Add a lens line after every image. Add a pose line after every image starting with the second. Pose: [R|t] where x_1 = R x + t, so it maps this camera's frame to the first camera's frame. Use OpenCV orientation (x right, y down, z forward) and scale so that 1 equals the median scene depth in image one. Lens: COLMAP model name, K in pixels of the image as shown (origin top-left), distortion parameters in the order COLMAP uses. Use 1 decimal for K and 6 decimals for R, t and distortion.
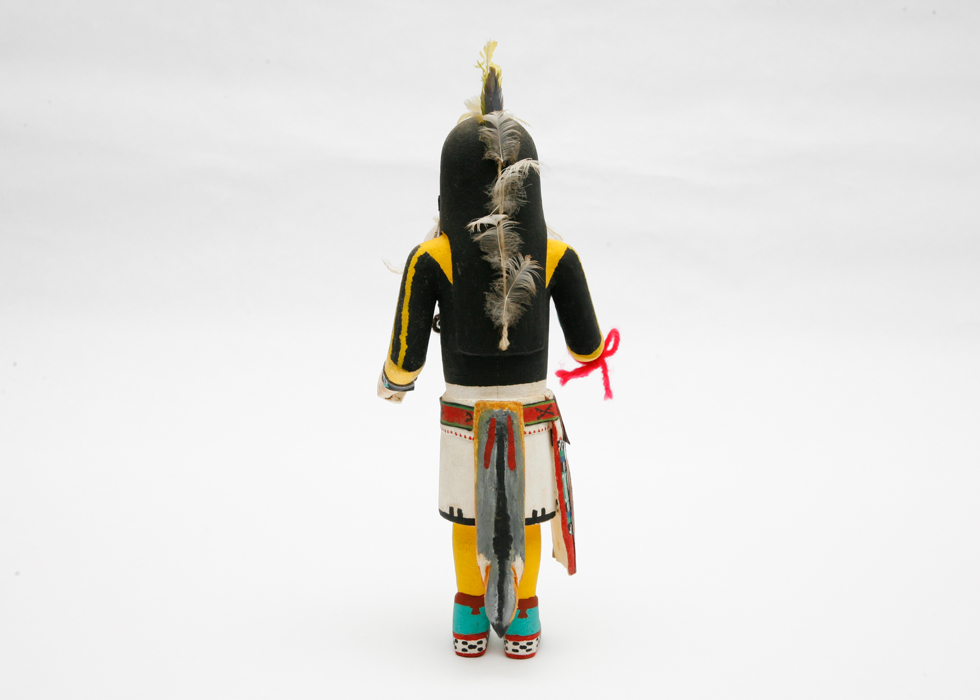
lens RADIAL K [[1553.8, 0, 490.0], [0, 1553.8, 350.0], [0, 0, 1]] dist [0.051639, 0.015069]
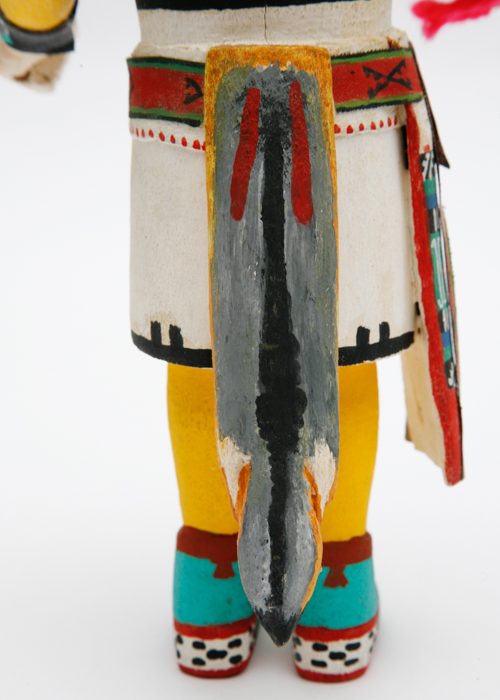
lens RADIAL K [[1778.0, 0, 250.8], [0, 1778.0, 377.6], [0, 0, 1]] dist [0.185152, -0.269006]
pose [[0.999296, -0.008528, -0.036540, 0.016510], [0.012406, 0.994153, 0.107268, 0.065961], [0.035412, -0.107645, 0.993558, 0.540180]]
